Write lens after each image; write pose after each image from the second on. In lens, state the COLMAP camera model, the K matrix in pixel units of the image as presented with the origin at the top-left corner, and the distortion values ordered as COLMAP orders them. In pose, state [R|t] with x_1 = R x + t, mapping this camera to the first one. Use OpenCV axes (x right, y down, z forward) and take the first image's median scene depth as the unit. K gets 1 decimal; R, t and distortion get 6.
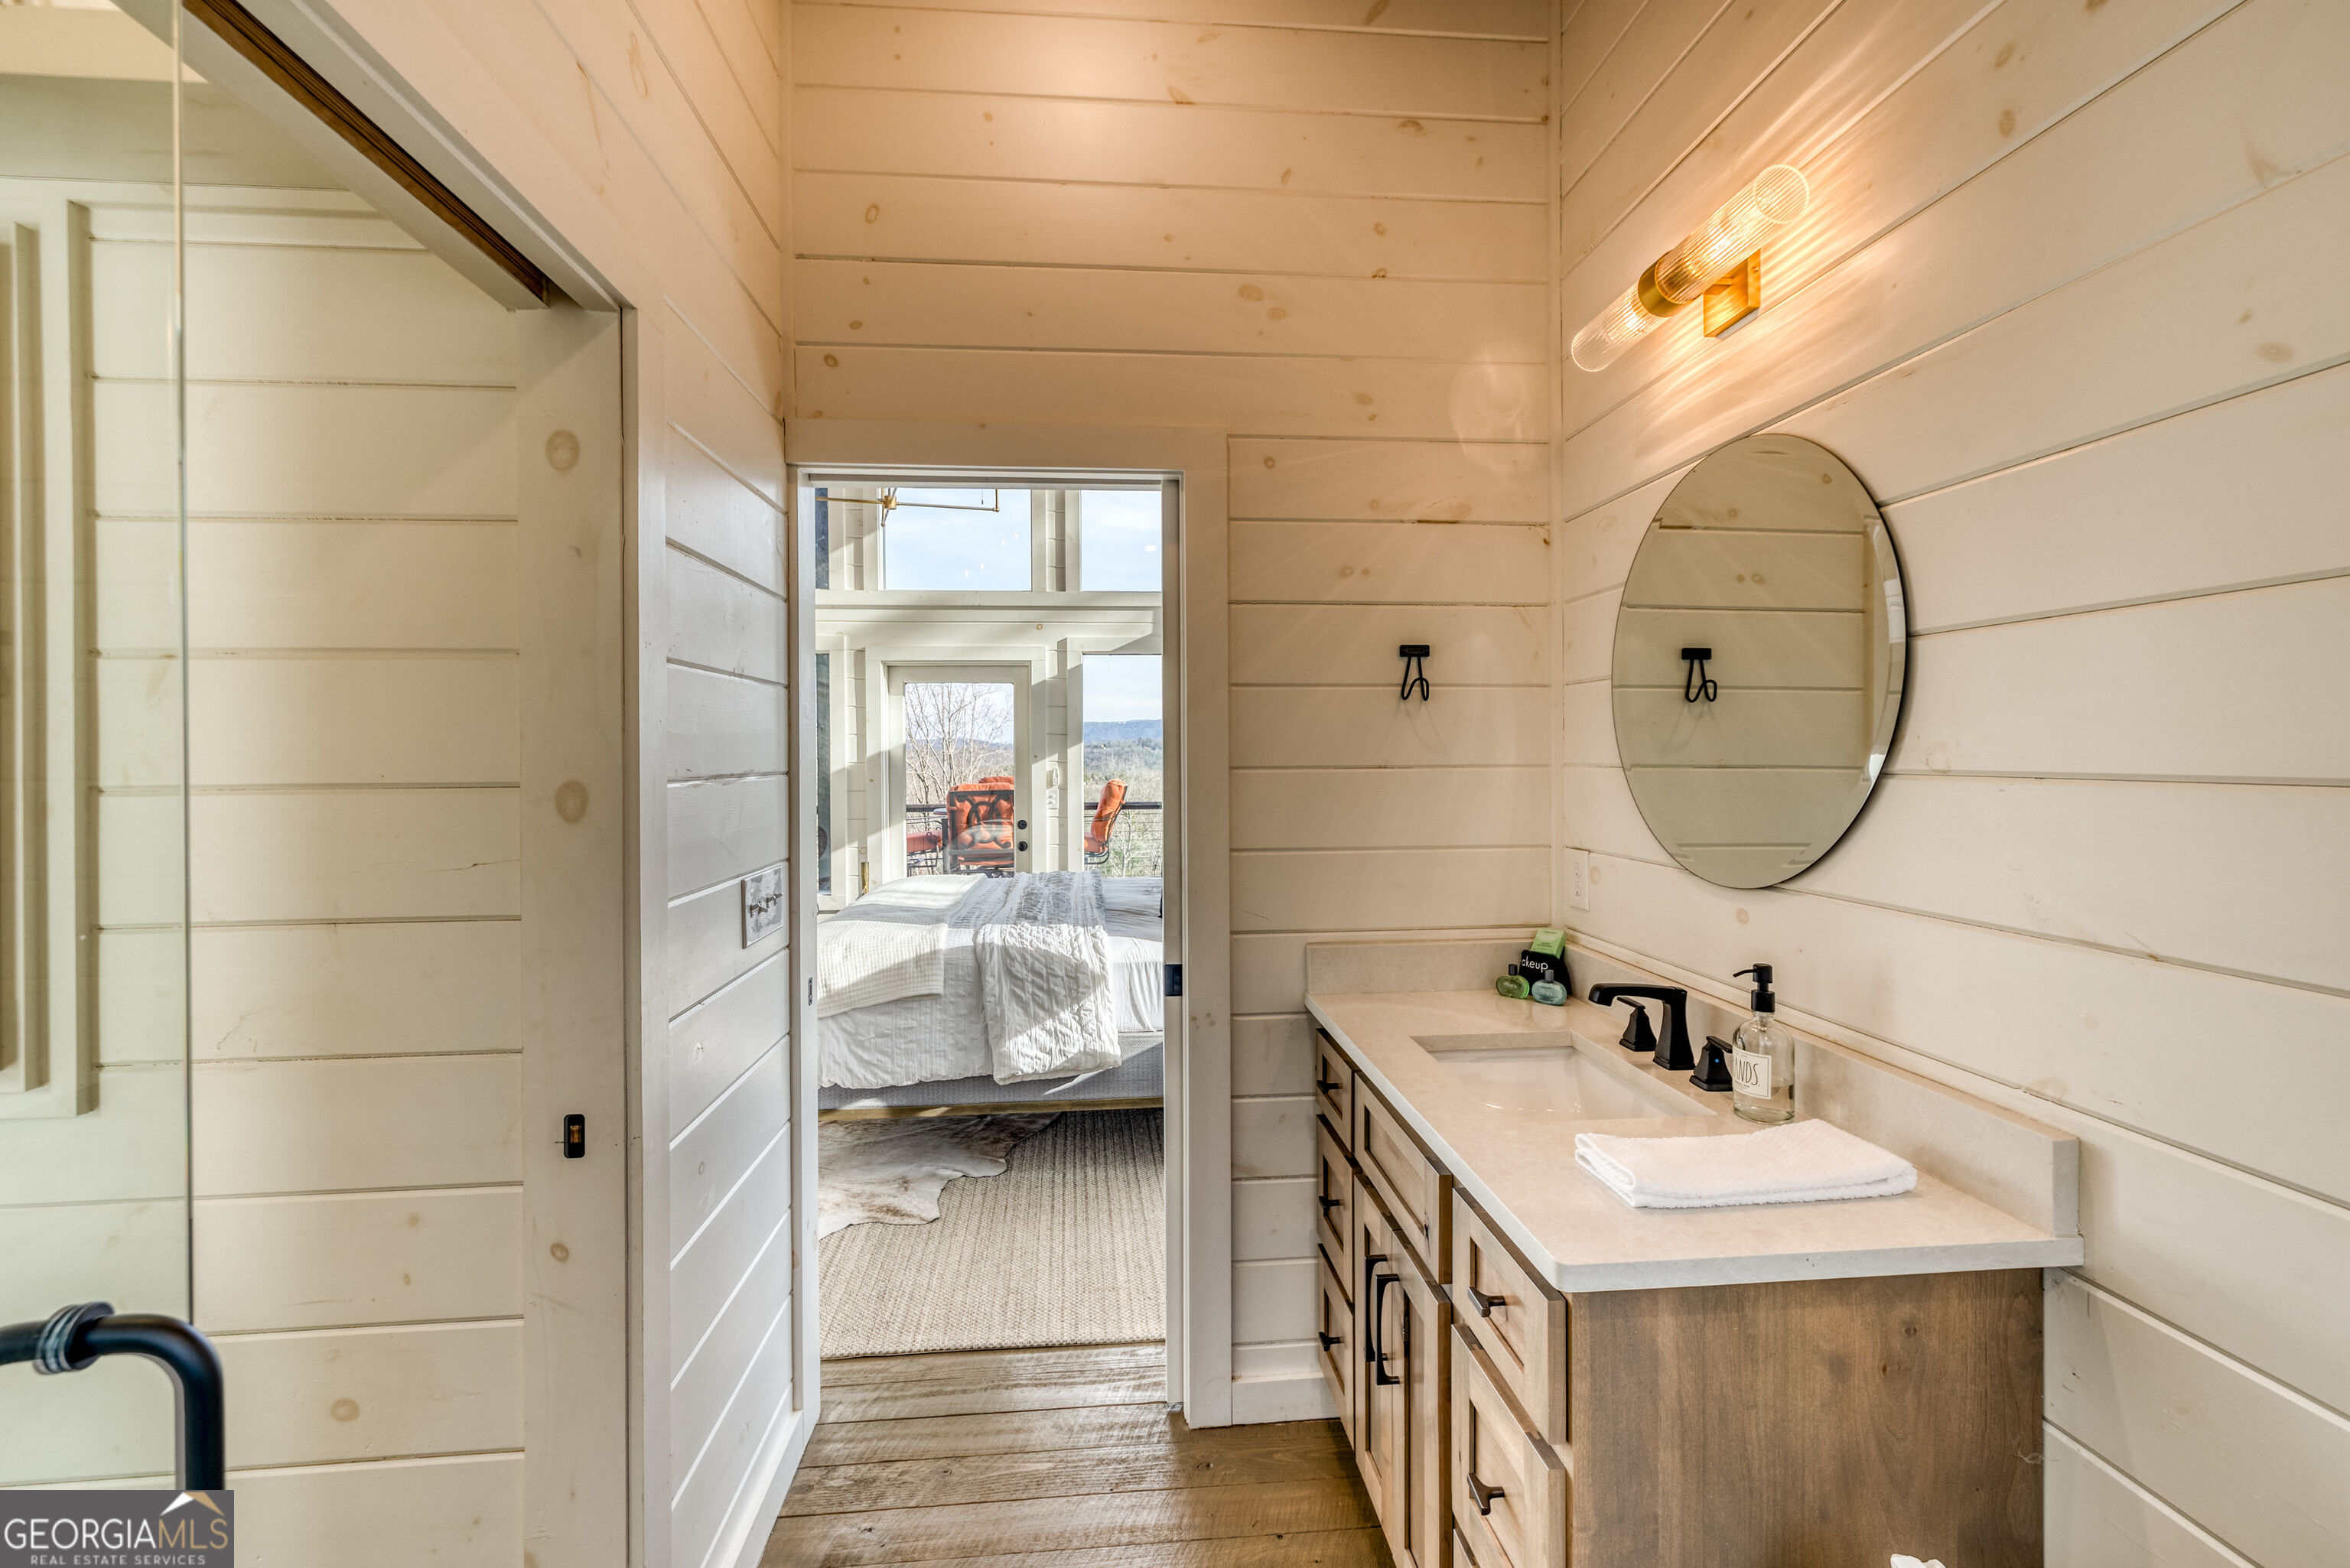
lens RADIAL K [[1025.7, 0, 1153.0], [0, 1025.7, 781.2], [0, 0, 1]] dist [-0.003498, 0.001345]
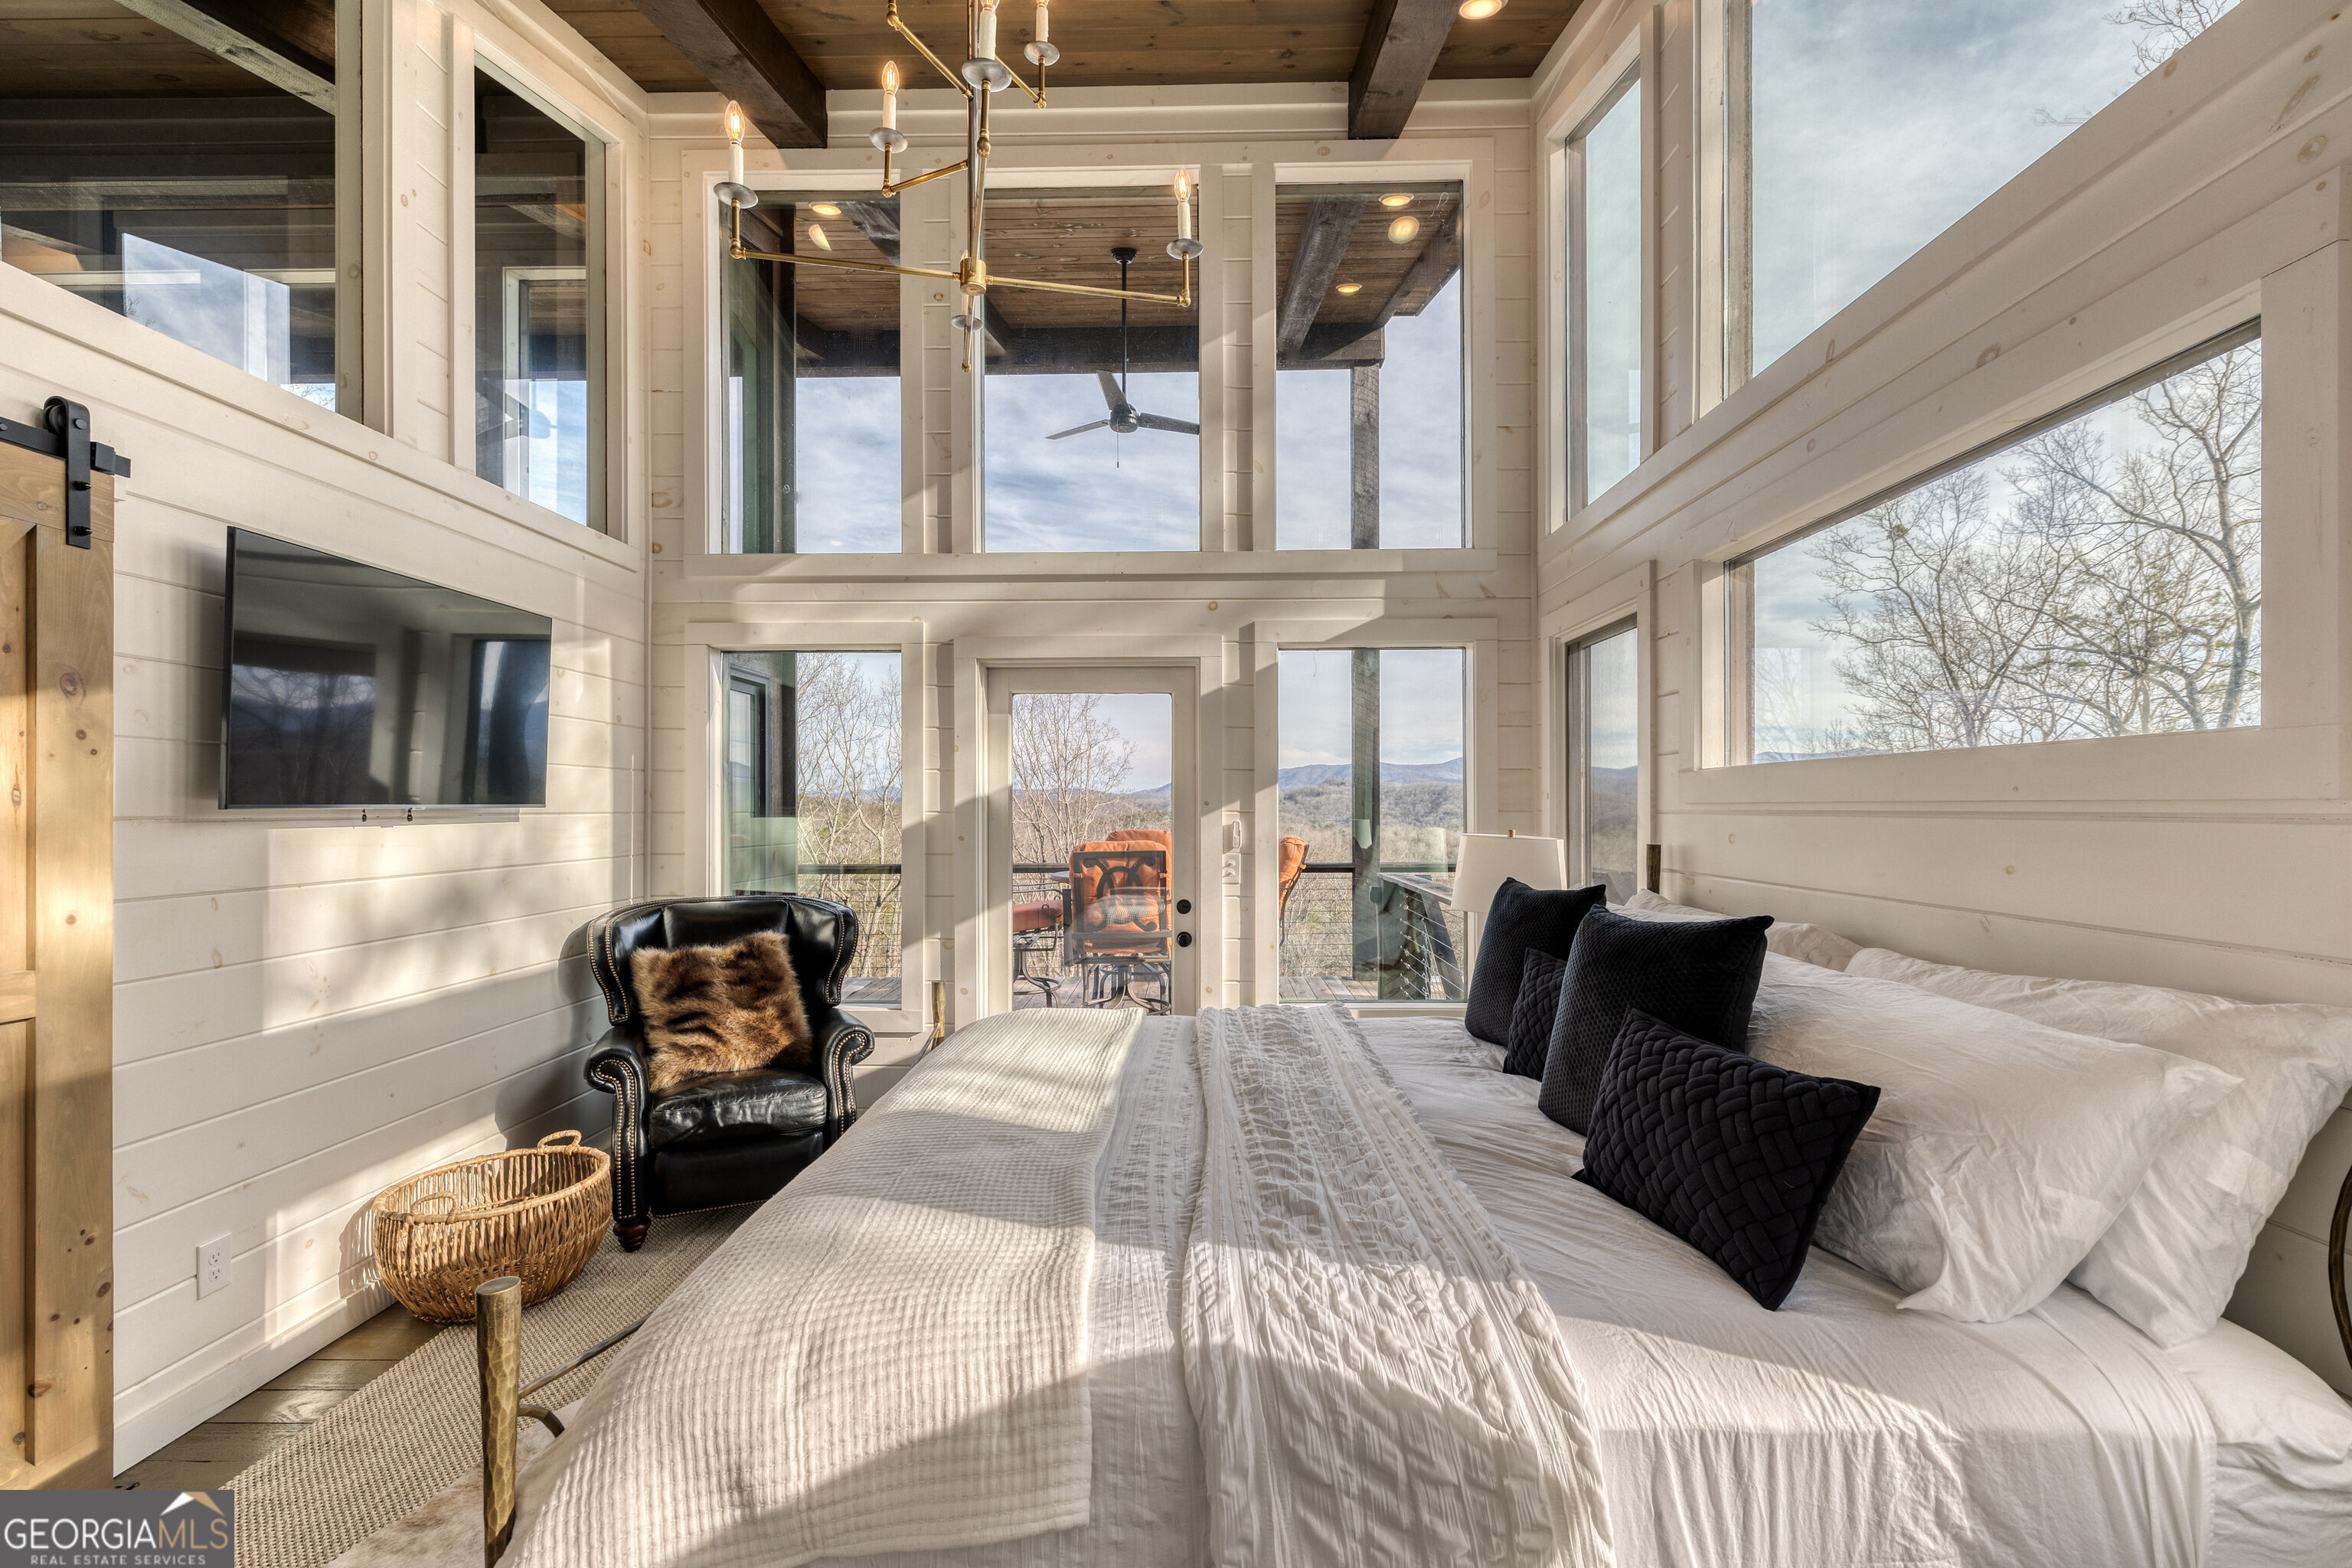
lens RADIAL K [[1026.6, 0, 1183.4], [0, 1026.6, 794.8], [0, 0, 1]] dist [-0.003498, 0.001345]
pose [[0.996710, -0.001980, -0.081021, -0.075621], [-0.000780, 0.999421, -0.034025, -0.007530], [0.081041, 0.033976, 0.996131, 0.342014]]
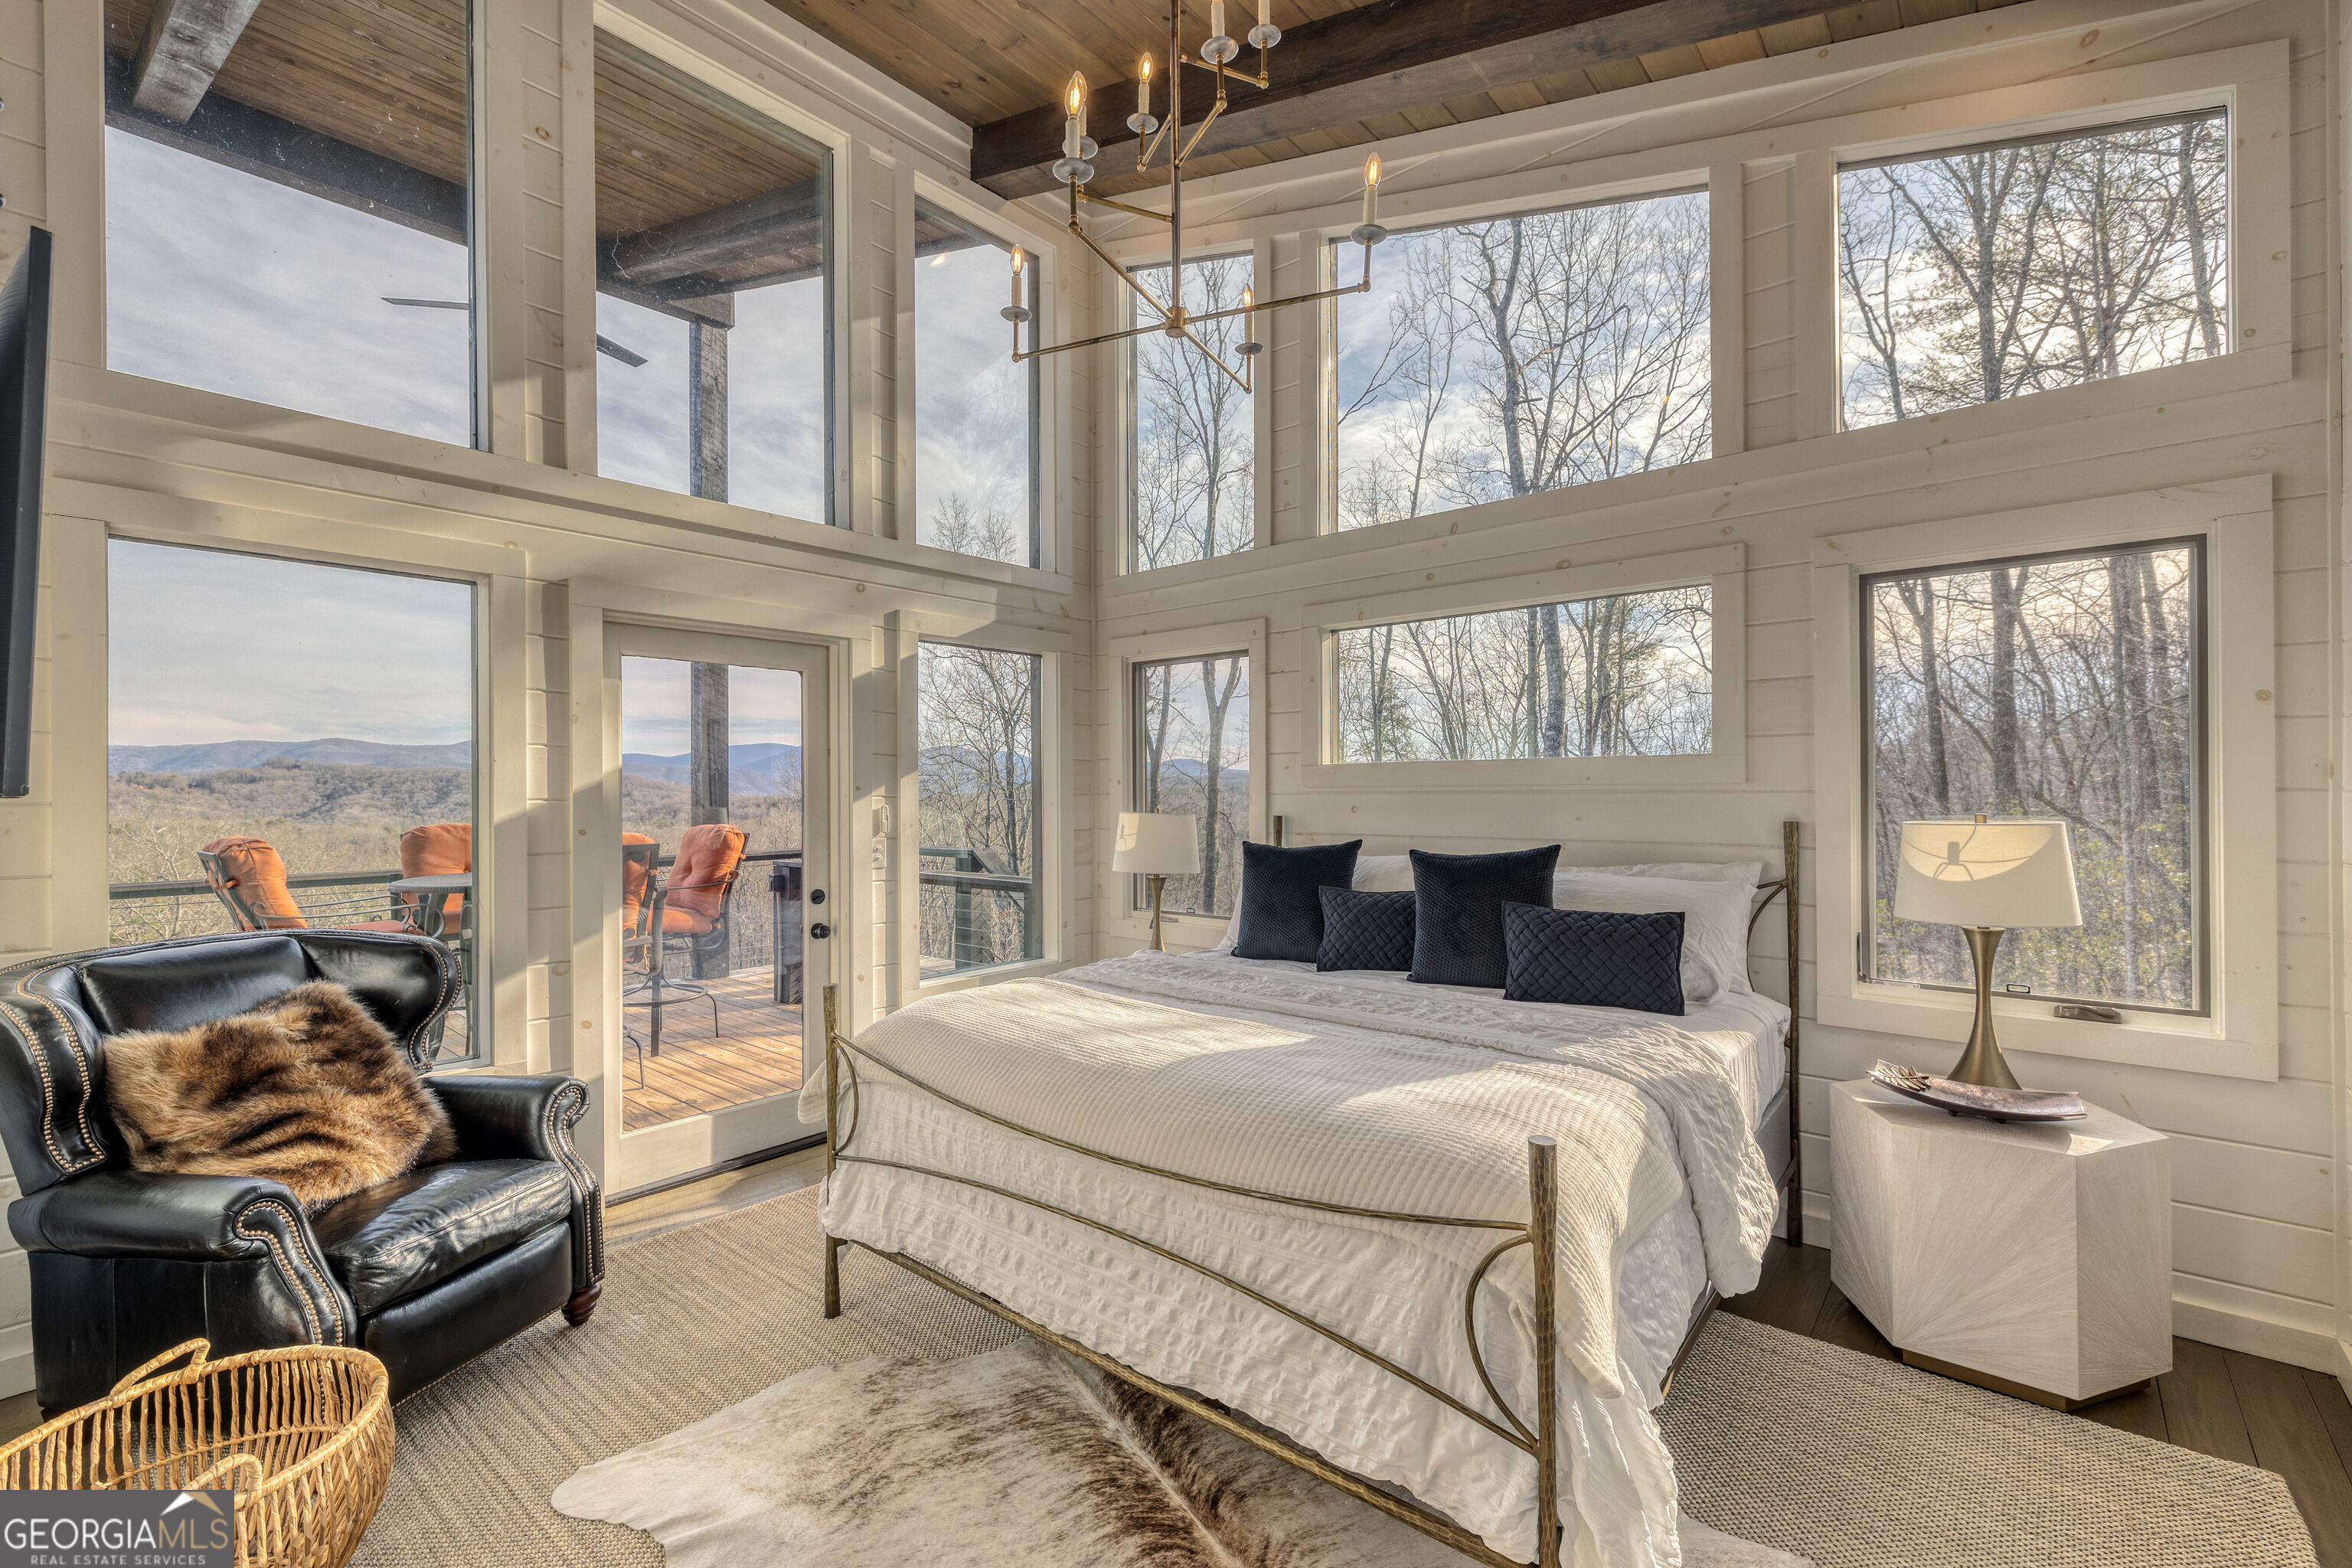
lens RADIAL K [[1026.6, 0, 1177.3], [0, 1026.6, 781.1], [0, 0, 1]] dist [-0.003498, 0.001345]
pose [[0.685938, 0.003488, 0.727651, -0.445390], [0.022063, 0.999429, -0.025589, -0.008219], [-0.727325, 0.033606, 0.685470, 0.408586]]
